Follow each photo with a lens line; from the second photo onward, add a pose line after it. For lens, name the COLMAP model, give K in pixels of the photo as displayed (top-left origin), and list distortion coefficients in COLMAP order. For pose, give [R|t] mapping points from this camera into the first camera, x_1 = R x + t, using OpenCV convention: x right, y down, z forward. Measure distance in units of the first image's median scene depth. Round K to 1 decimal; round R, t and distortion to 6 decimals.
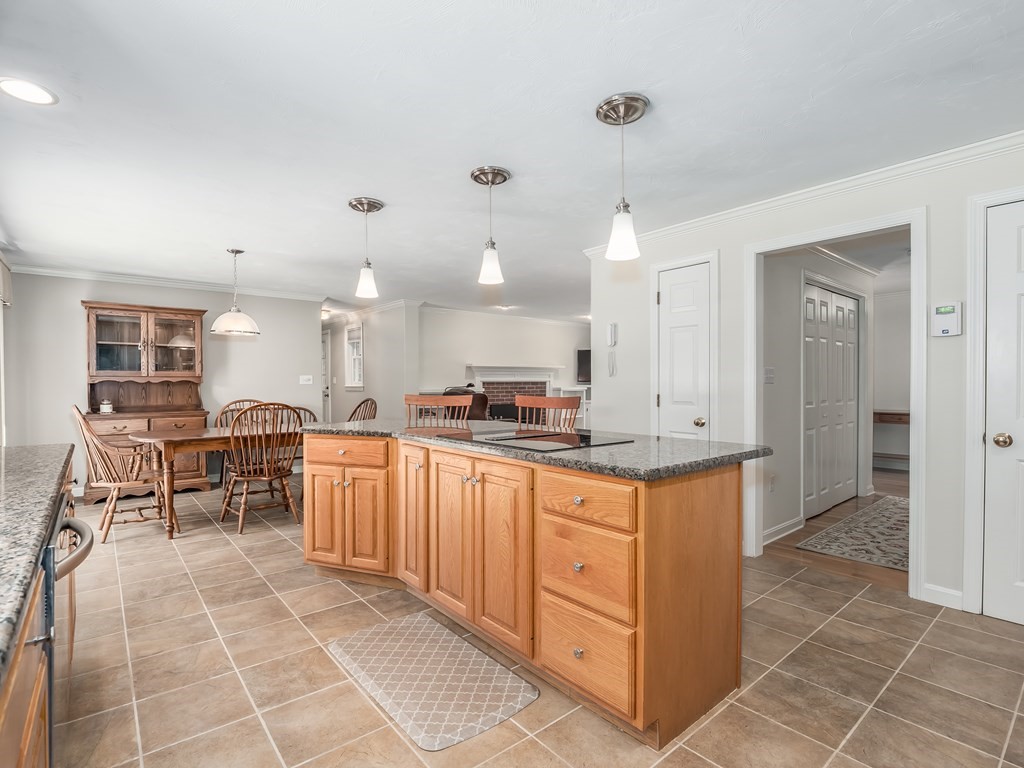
lens RADIAL K [[501.5, 0, 502.1], [0, 501.5, 389.2], [0, 0, 1]] dist [-0.007940, -0.004083]
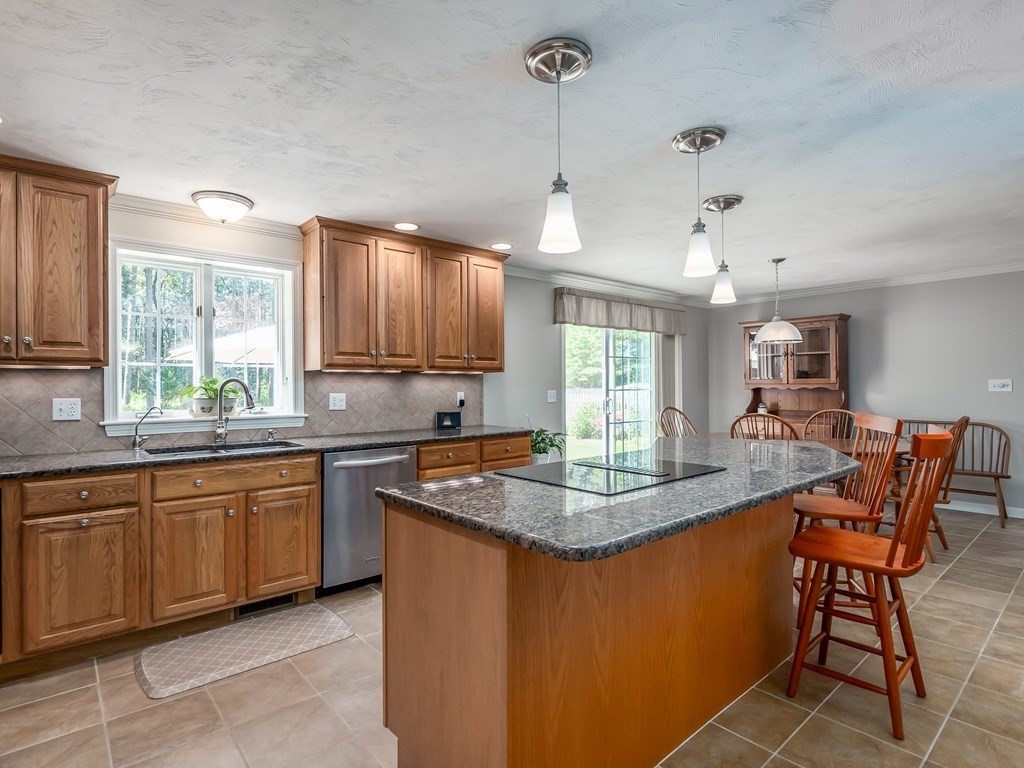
lens RADIAL K [[535.9, 0, 504.5], [0, 535.9, 380.5], [0, 0, 1]] dist [-0.015995, 0.002848]
pose [[0.022421, -0.003616, -0.999742, 0.930717], [-0.005956, 0.999975, -0.003751, -0.049954], [0.999731, 0.006039, 0.022399, 0.774483]]
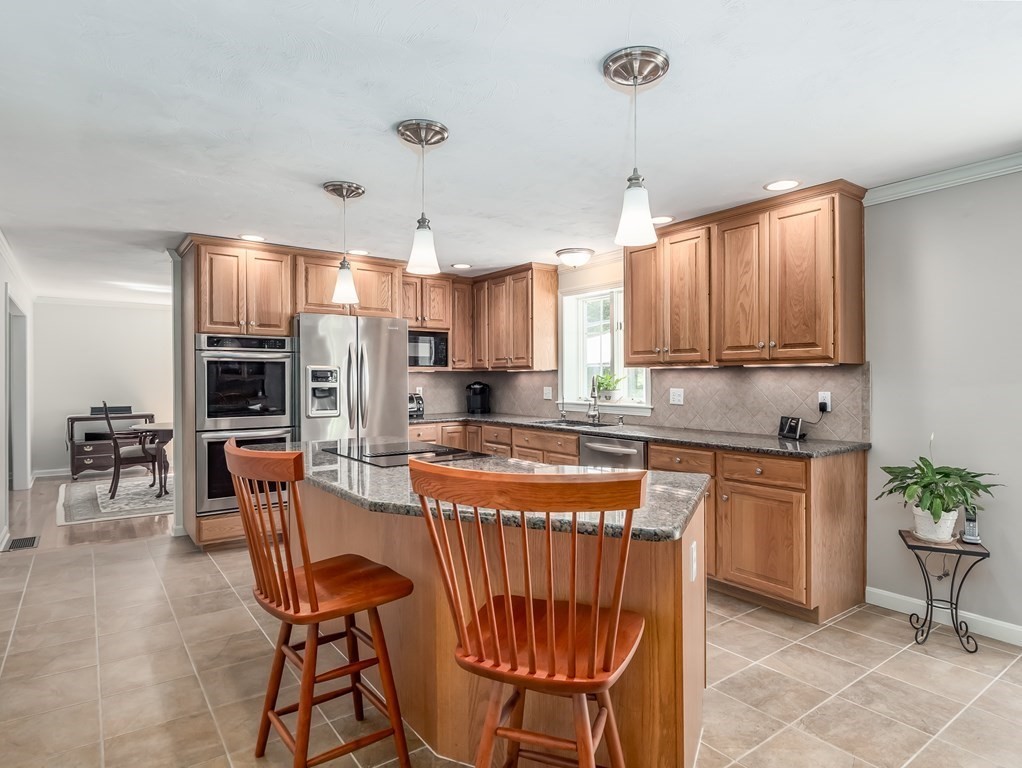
lens RADIAL K [[586.2, 0, 503.0], [0, 586.2, 386.6], [0, 0, 1]] dist [0.002221, 0.001794]
pose [[-0.997921, 0.004678, 0.064277, -0.231601], [0.006261, 0.999682, 0.024446, -0.069232], [-0.064142, 0.024798, -0.997633, 2.164219]]
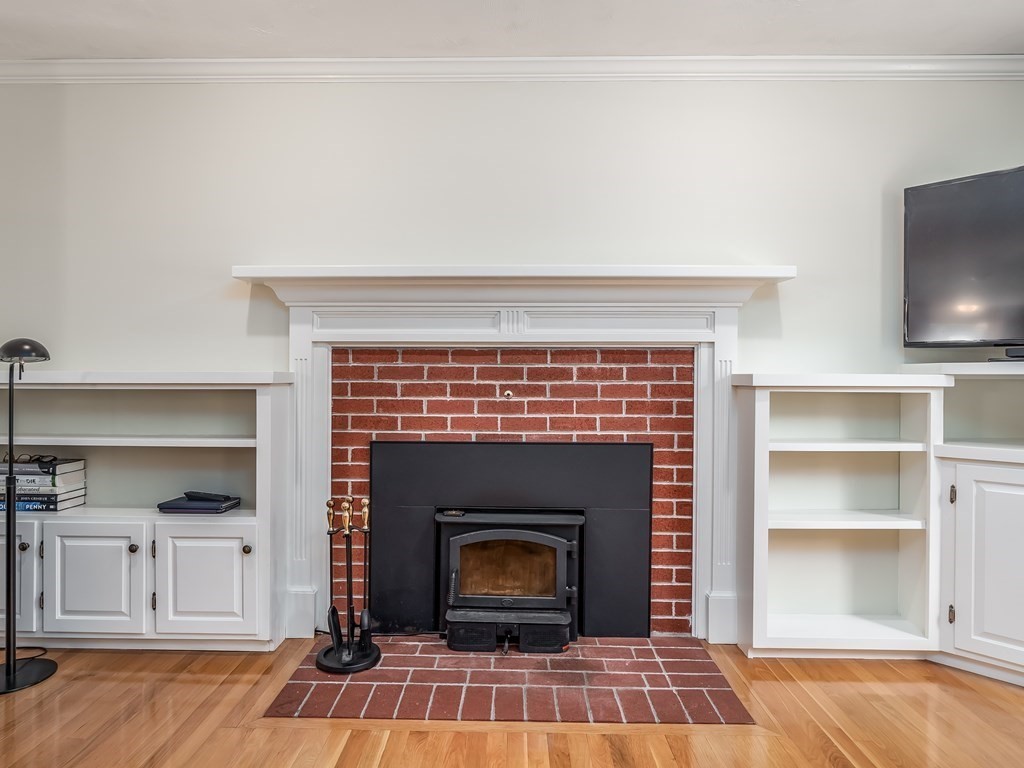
lens RADIAL K [[587.4, 0, 470.9], [0, 587.4, 381.8], [0, 0, 1]] dist [0.002221, 0.001794]
pose [[0.762958, 0.009874, -0.646372, 0.690662], [-0.015503, 0.999875, -0.003026, 0.009092], [0.646262, 0.012330, 0.763016, 2.863937]]
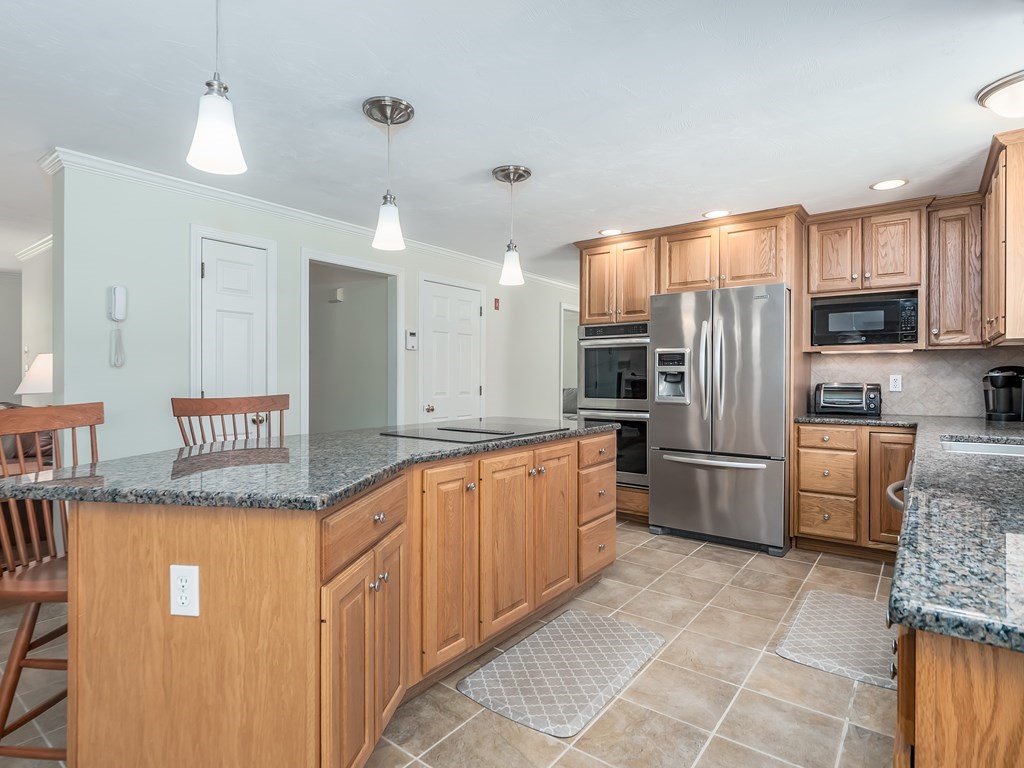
lens RADIAL K [[535.9, 0, 503.3], [0, 535.9, 379.1], [0, 0, 1]] dist [-0.015995, 0.002848]
pose [[-0.215871, -0.001341, 0.976421, -0.992433], [0.008804, 0.999956, 0.003320, -0.011099], [-0.976382, 0.009313, -0.215850, 1.150559]]
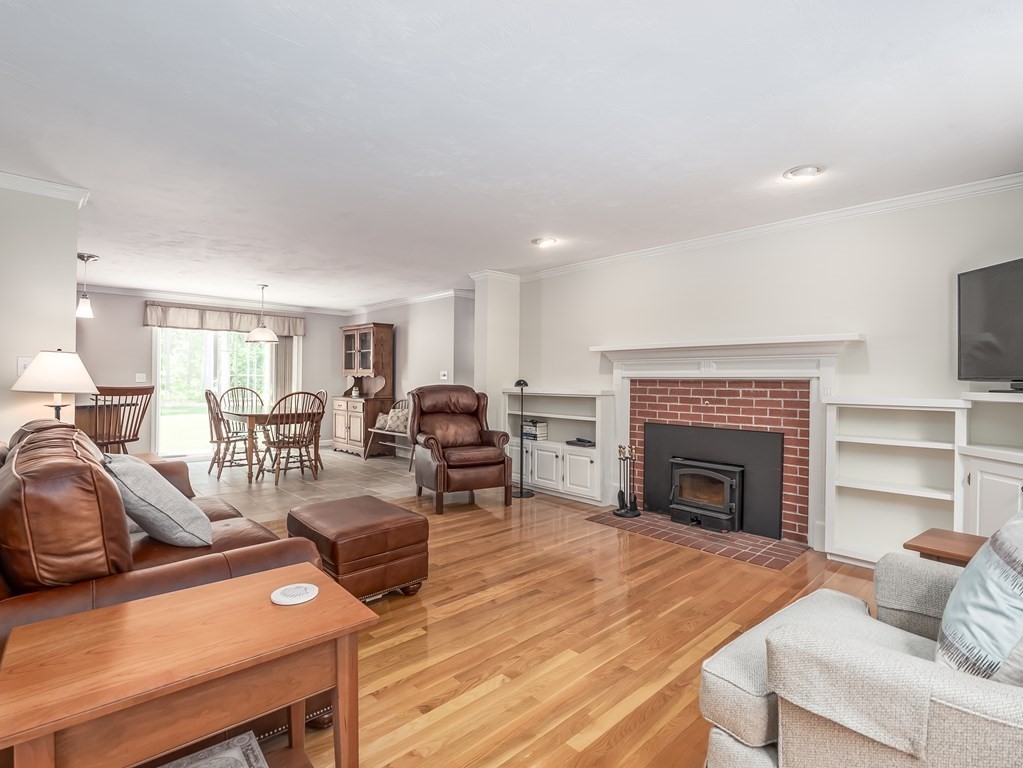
lens RADIAL K [[501.0, 0, 516.8], [0, 501.0, 377.2], [0, 0, 1]] dist [-0.007940, -0.004083]
pose [[0.084964, 0.000951, -0.996384, 1.722577], [-0.020451, 0.999791, -0.000790, -0.046376], [0.996174, 0.020445, 0.084966, 2.881015]]
